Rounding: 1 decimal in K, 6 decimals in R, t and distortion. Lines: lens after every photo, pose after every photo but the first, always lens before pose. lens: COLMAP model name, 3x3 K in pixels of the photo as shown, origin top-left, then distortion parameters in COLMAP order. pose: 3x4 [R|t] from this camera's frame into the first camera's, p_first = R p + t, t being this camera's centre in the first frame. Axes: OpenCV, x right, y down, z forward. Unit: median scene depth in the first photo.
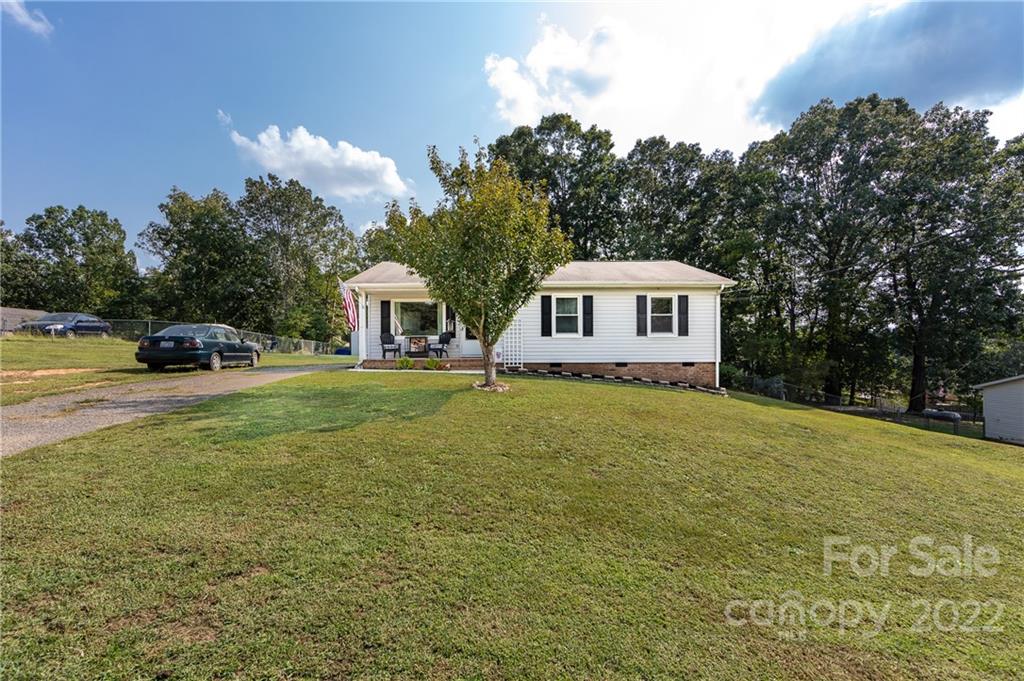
lens RADIAL K [[445.7, 0, 504.4], [0, 445.7, 339.9], [0, 0, 1]] dist [0.000611, -0.000126]
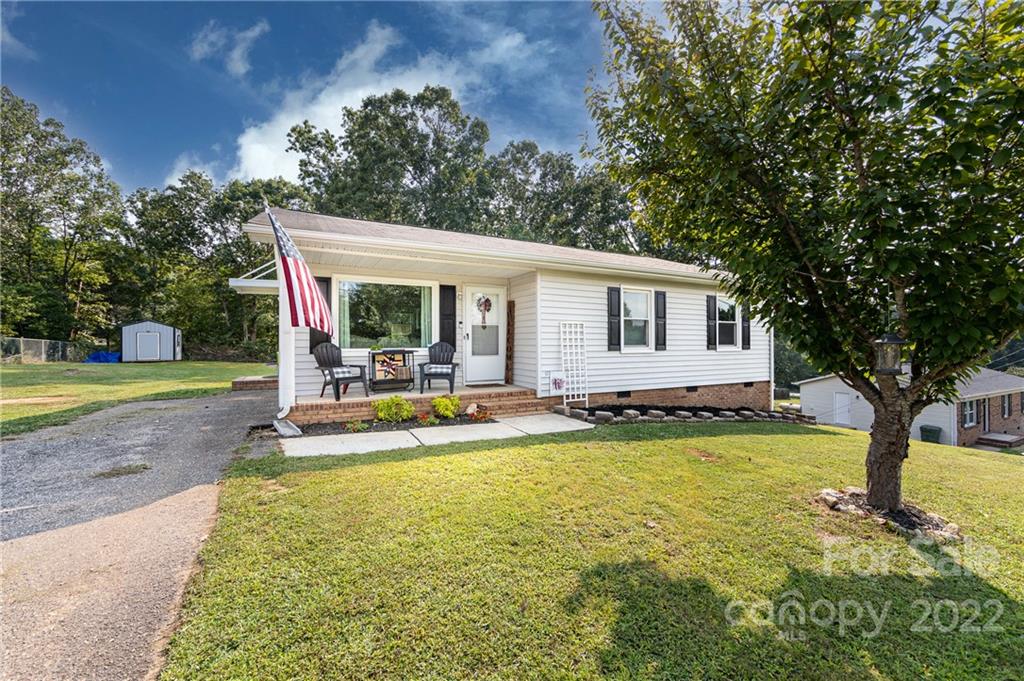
lens RADIAL K [[406.3, 0, 512.0], [0, 406.3, 340.5], [0, 0, 1]] dist [0.001245, 0.000584]
pose [[0.889850, 0.006870, 0.456201, -0.303169], [-0.011487, 0.999907, 0.007349, -0.025311], [-0.456108, -0.011779, 0.889846, 0.540070]]
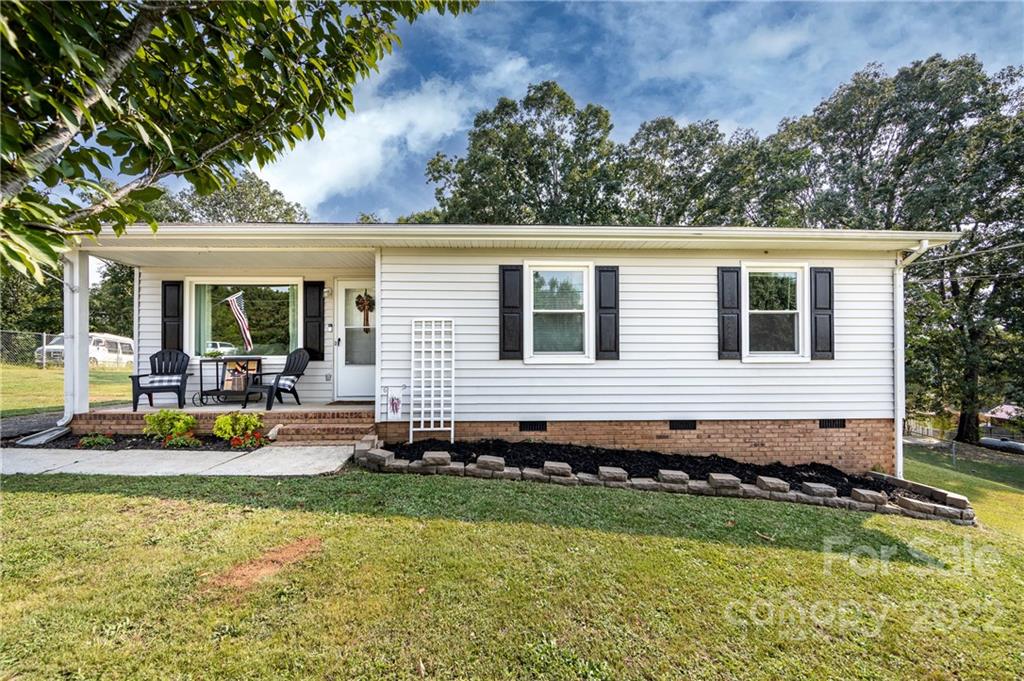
lens RADIAL K [[410.7, 0, 507.4], [0, 410.7, 353.9], [0, 0, 1]] dist [0.000850, 0.000203]
pose [[0.999854, 0.003001, 0.016825, 0.083480], [-0.003129, 0.999966, 0.007603, -0.016500], [-0.016802, -0.007655, 0.999830, 0.597487]]
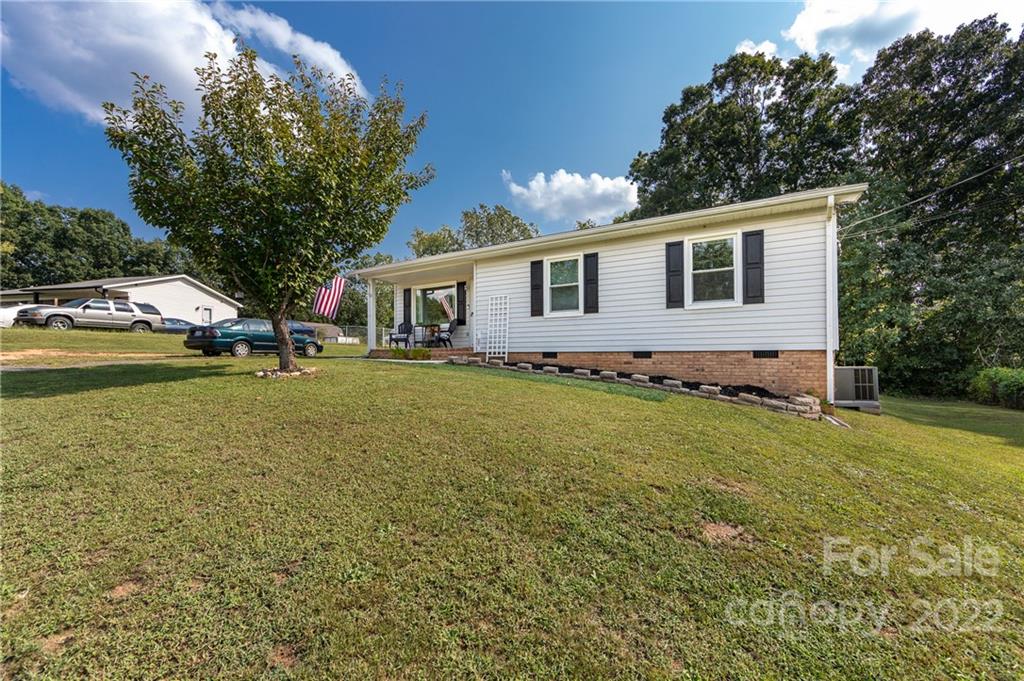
lens RADIAL K [[406.5, 0, 510.2], [0, 406.5, 342.7], [0, 0, 1]] dist [-0.000697, -0.000173]
pose [[0.842733, -0.014331, -0.538142, 0.415048], [0.010463, 0.999893, -0.010243, 0.041864], [0.538231, 0.003002, 0.842792, 0.406265]]
